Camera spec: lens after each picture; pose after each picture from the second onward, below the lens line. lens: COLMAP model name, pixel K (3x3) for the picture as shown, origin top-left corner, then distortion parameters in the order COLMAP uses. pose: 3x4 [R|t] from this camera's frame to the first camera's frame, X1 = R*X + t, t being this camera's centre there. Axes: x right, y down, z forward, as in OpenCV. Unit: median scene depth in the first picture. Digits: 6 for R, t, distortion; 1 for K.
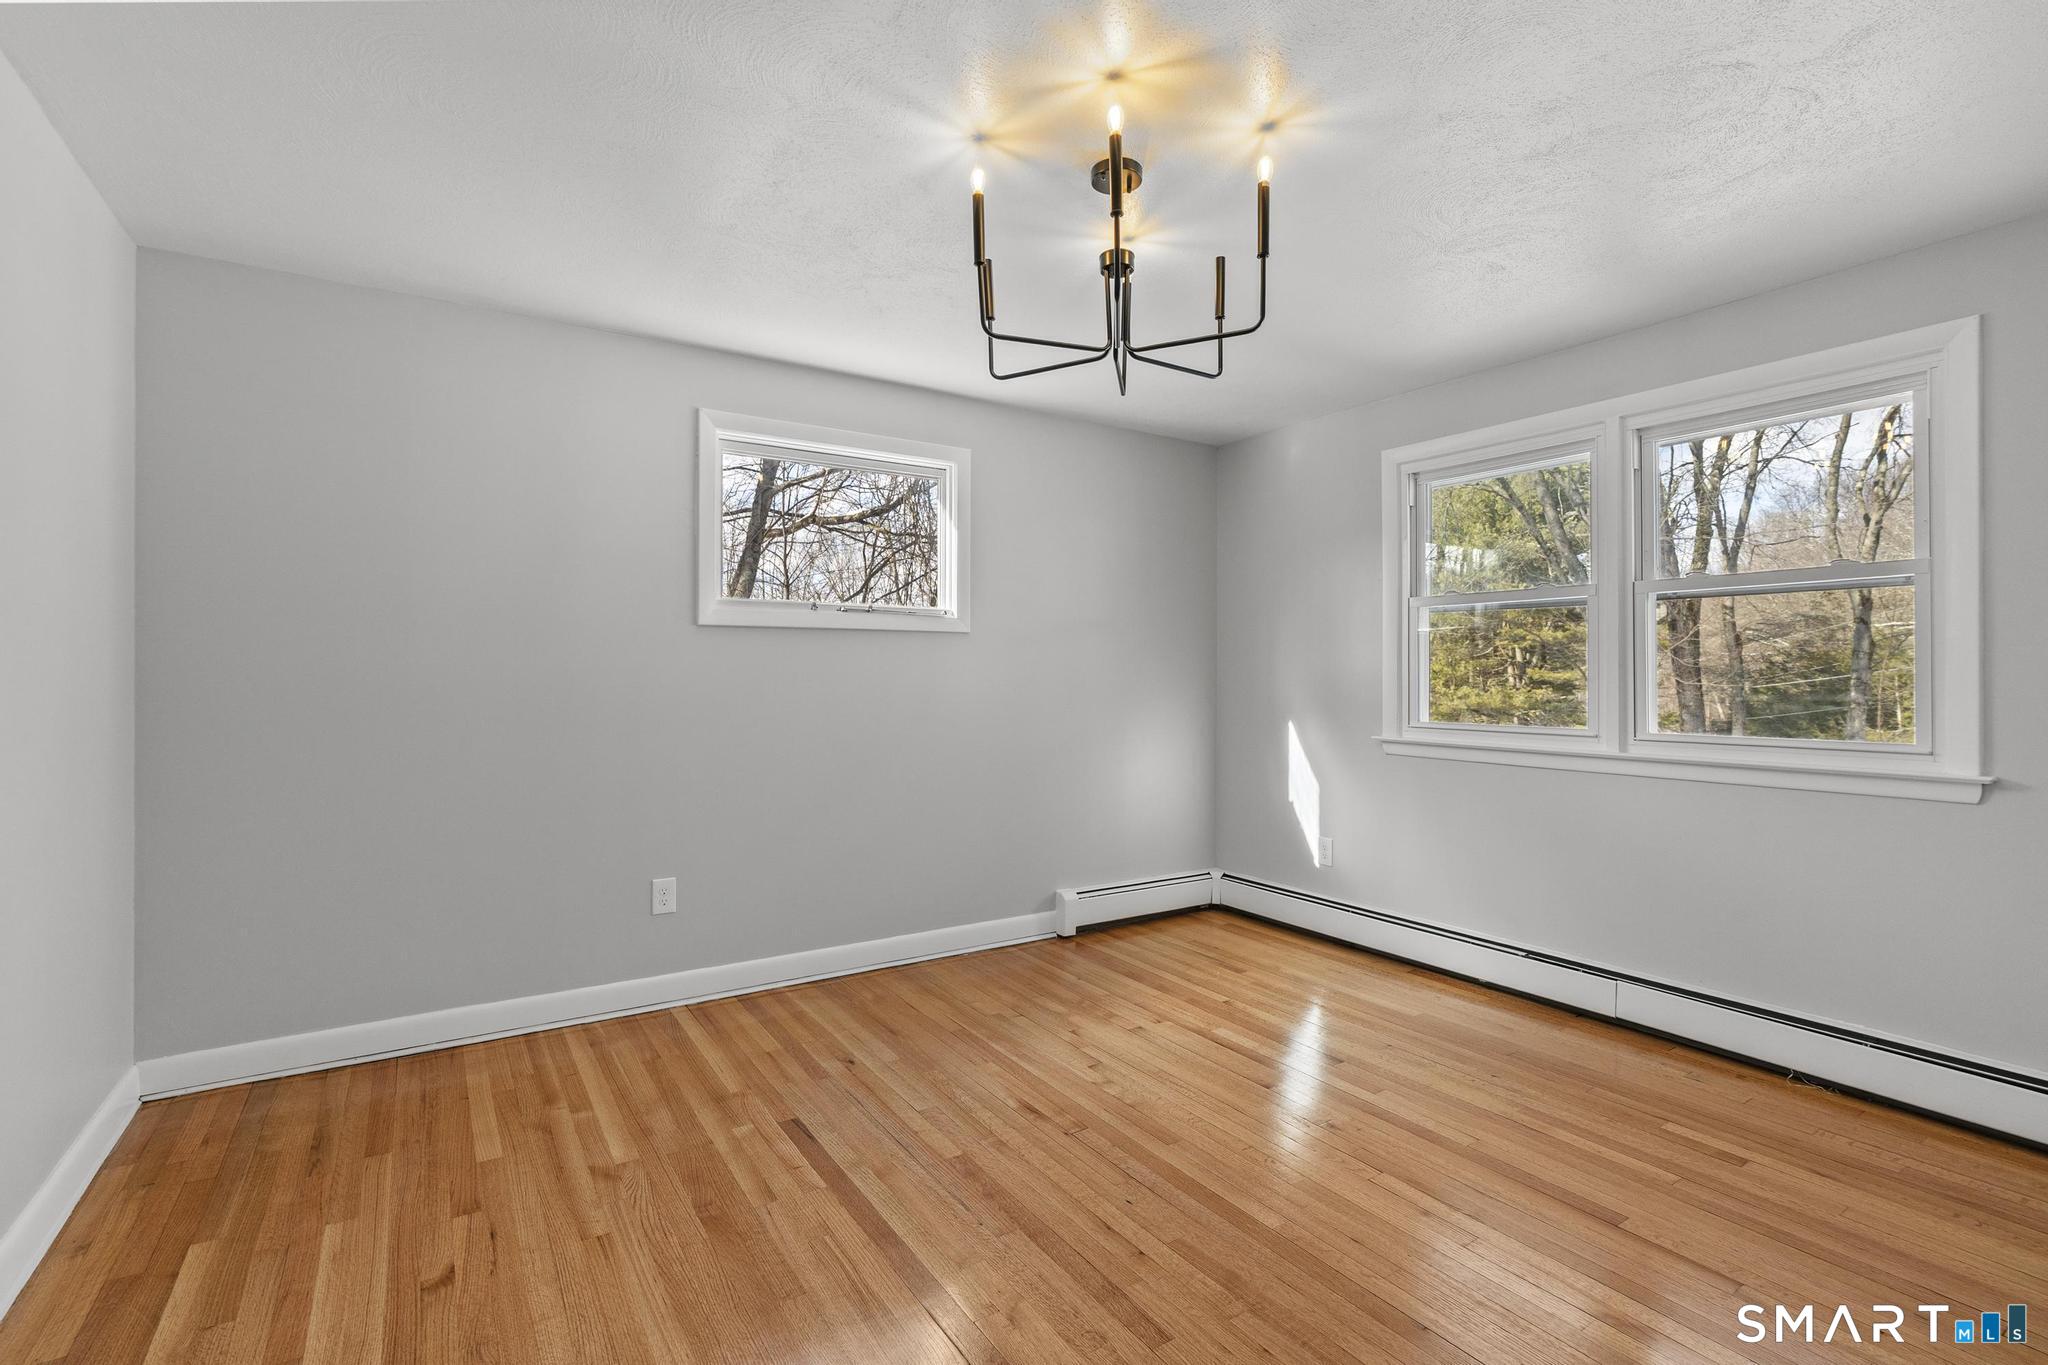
lens RADIAL K [[931.1, 0, 1009.1], [0, 931.1, 664.5], [0, 0, 1]] dist [-0.001474, -0.000140]
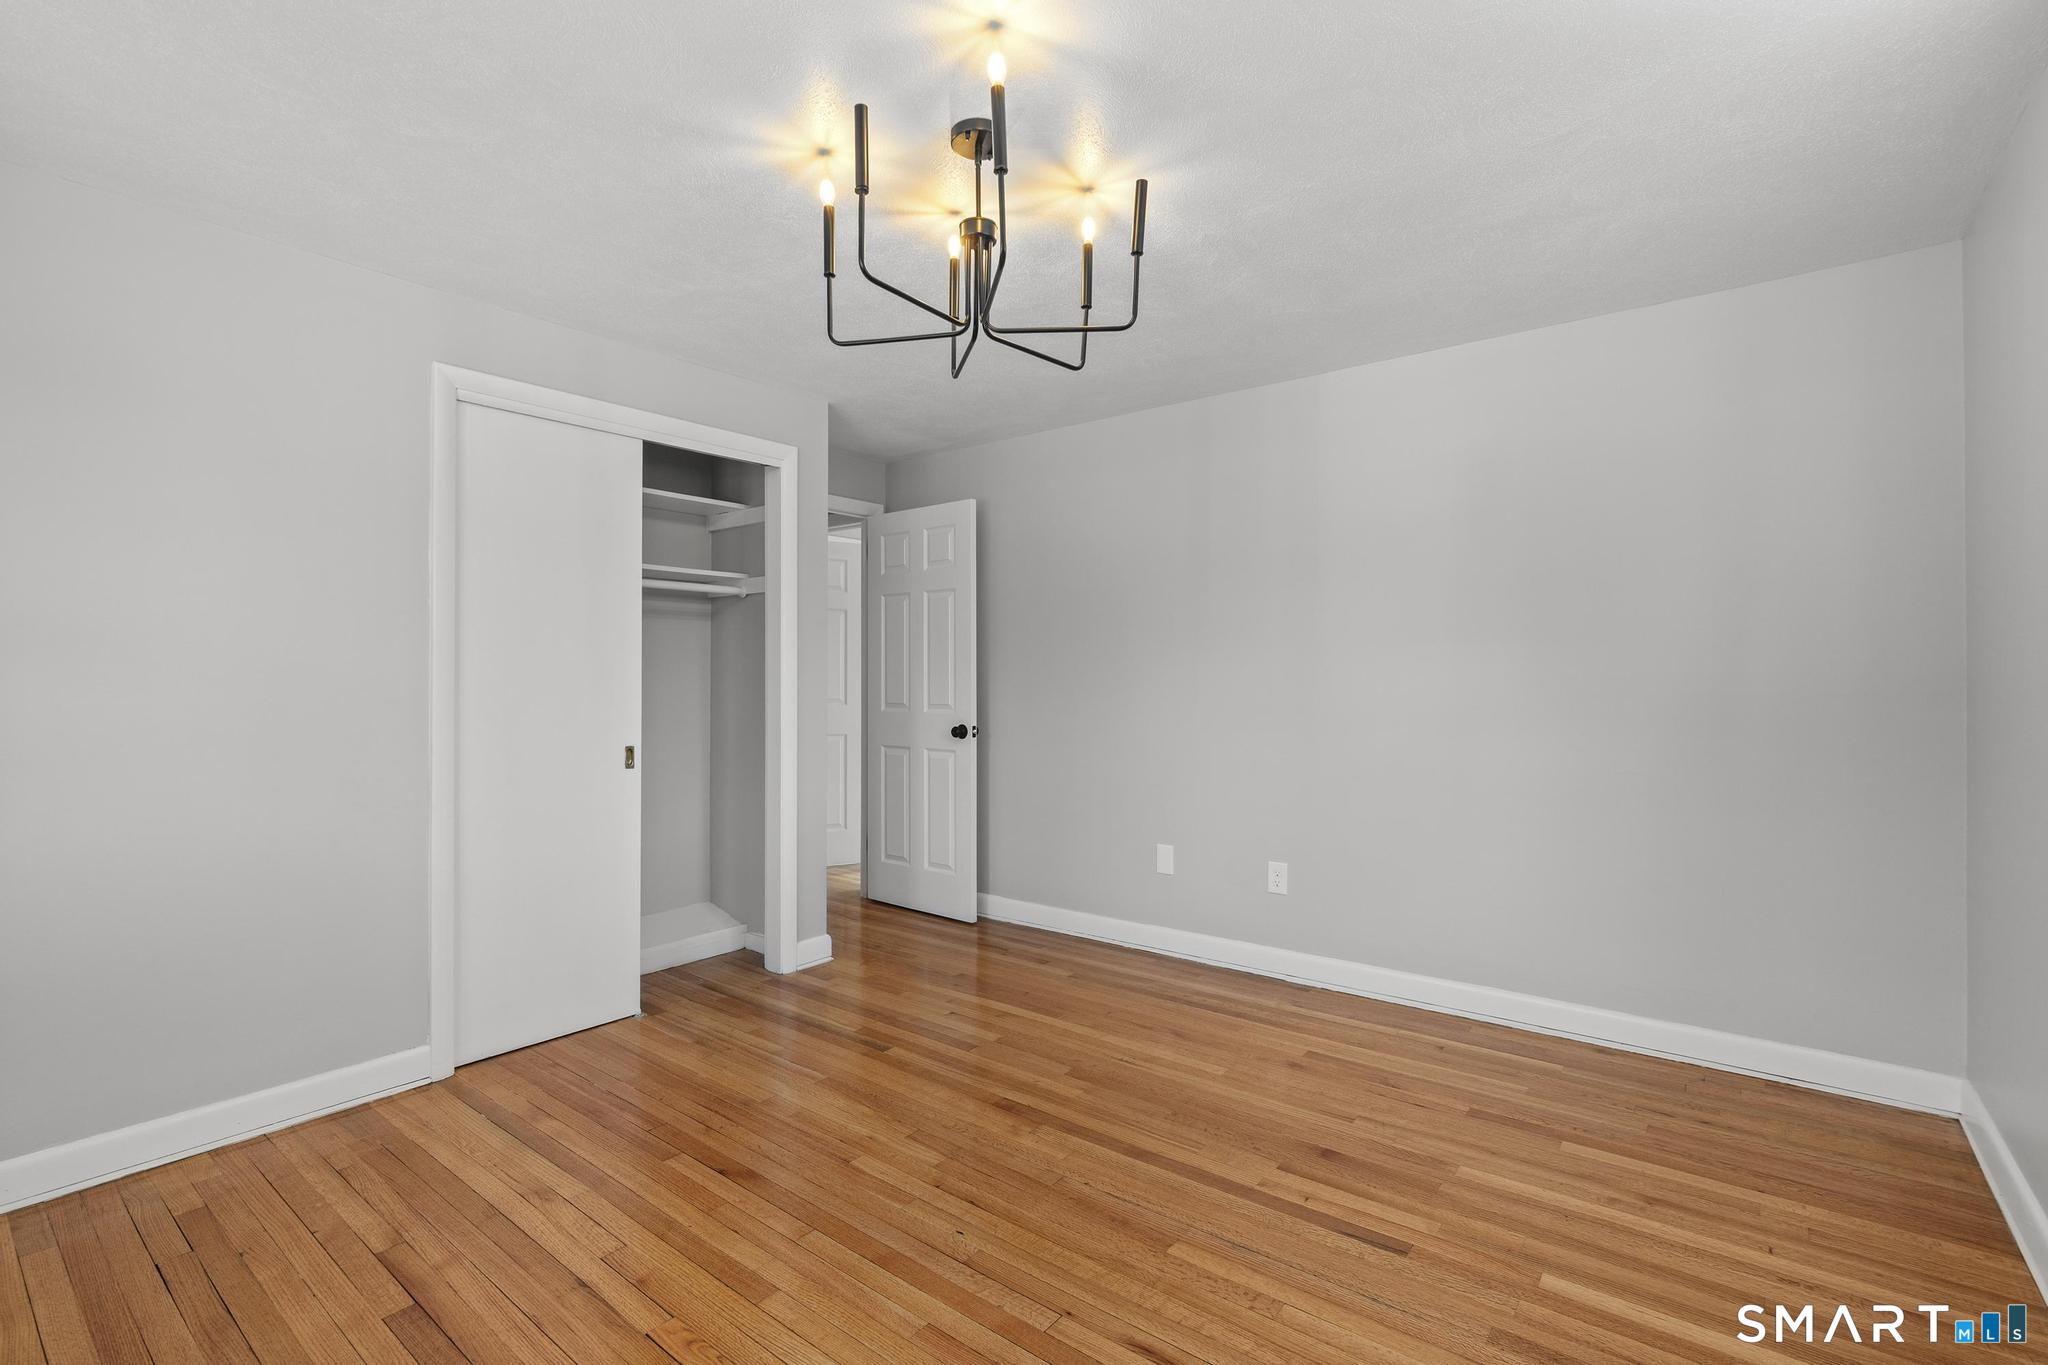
lens RADIAL K [[931.1, 0, 1009.1], [0, 931.1, 664.5], [0, 0, 1]] dist [-0.001474, -0.000140]
pose [[-0.947438, -0.003697, -0.319918, 0.373986], [0.003597, 0.999747, -0.022208, 0.015214], [0.319919, -0.022191, -0.947185, 1.861560]]
